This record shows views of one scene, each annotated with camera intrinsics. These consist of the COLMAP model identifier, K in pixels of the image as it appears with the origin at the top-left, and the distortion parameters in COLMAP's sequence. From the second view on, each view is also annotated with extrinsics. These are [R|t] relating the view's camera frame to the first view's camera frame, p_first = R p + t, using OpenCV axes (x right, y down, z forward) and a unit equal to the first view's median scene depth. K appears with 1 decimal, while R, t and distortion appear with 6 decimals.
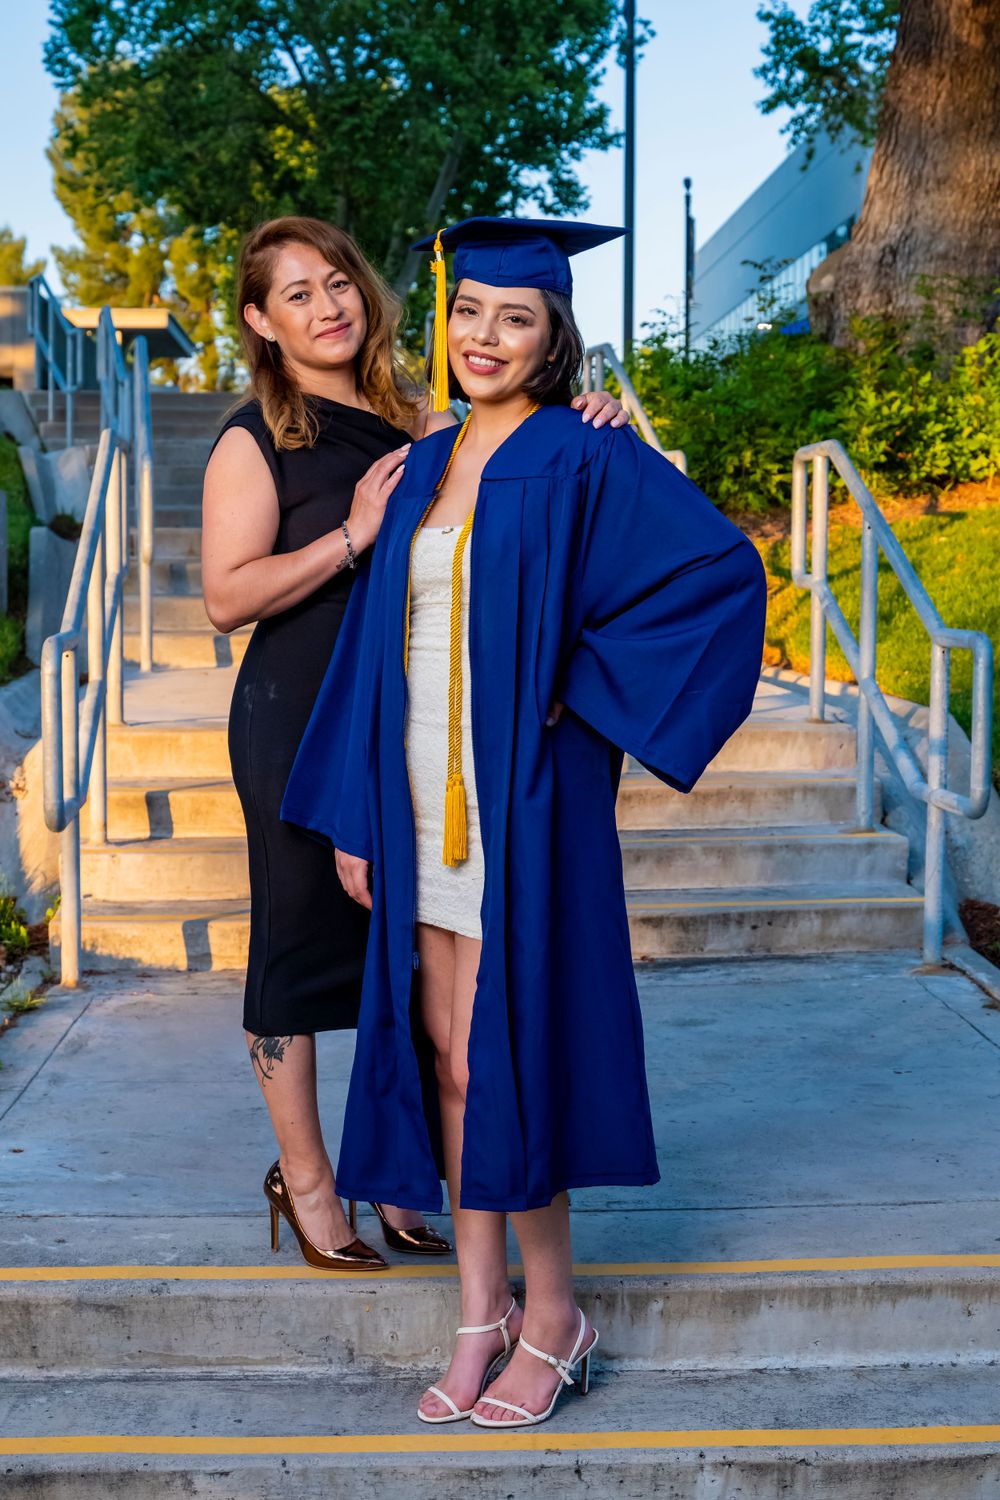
lens RADIAL K [[2211.7, 0, 500.0], [0, 2211.7, 750.0], [0, 0, 1]] dist [0.002244, 0.009836]
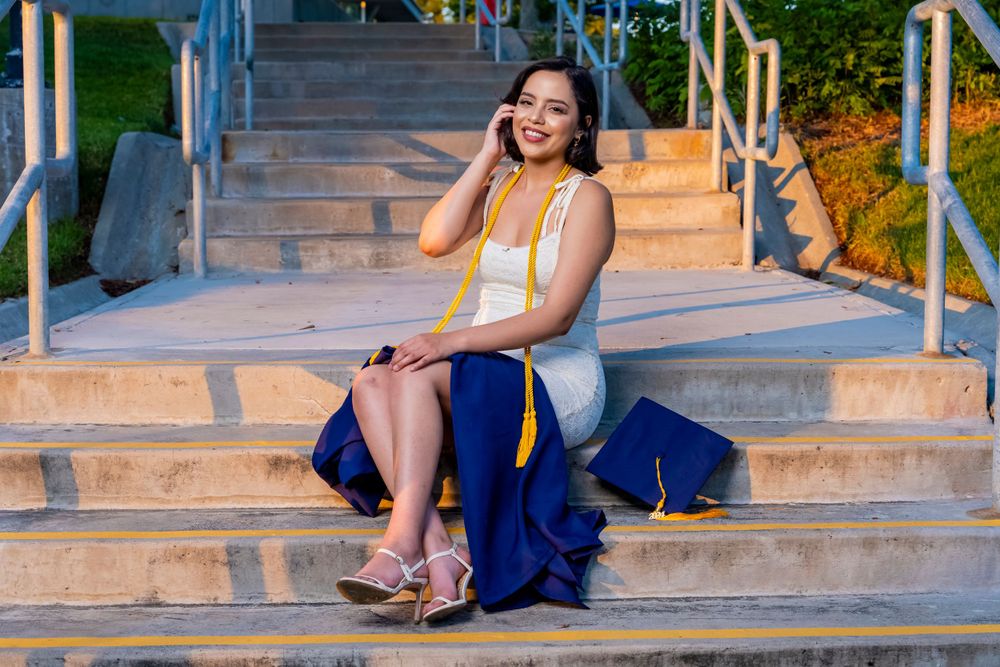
lens RADIAL K [[1671.2, 0, 500.0], [0, 1671.2, 333.5], [0, 0, 1]] dist [0.025857, -0.036800]
pose [[0.995357, 0.006401, -0.096038, 0.028755], [-0.005793, 0.999961, 0.006613, -0.014093], [0.096077, -0.006026, 0.995356, 0.239830]]
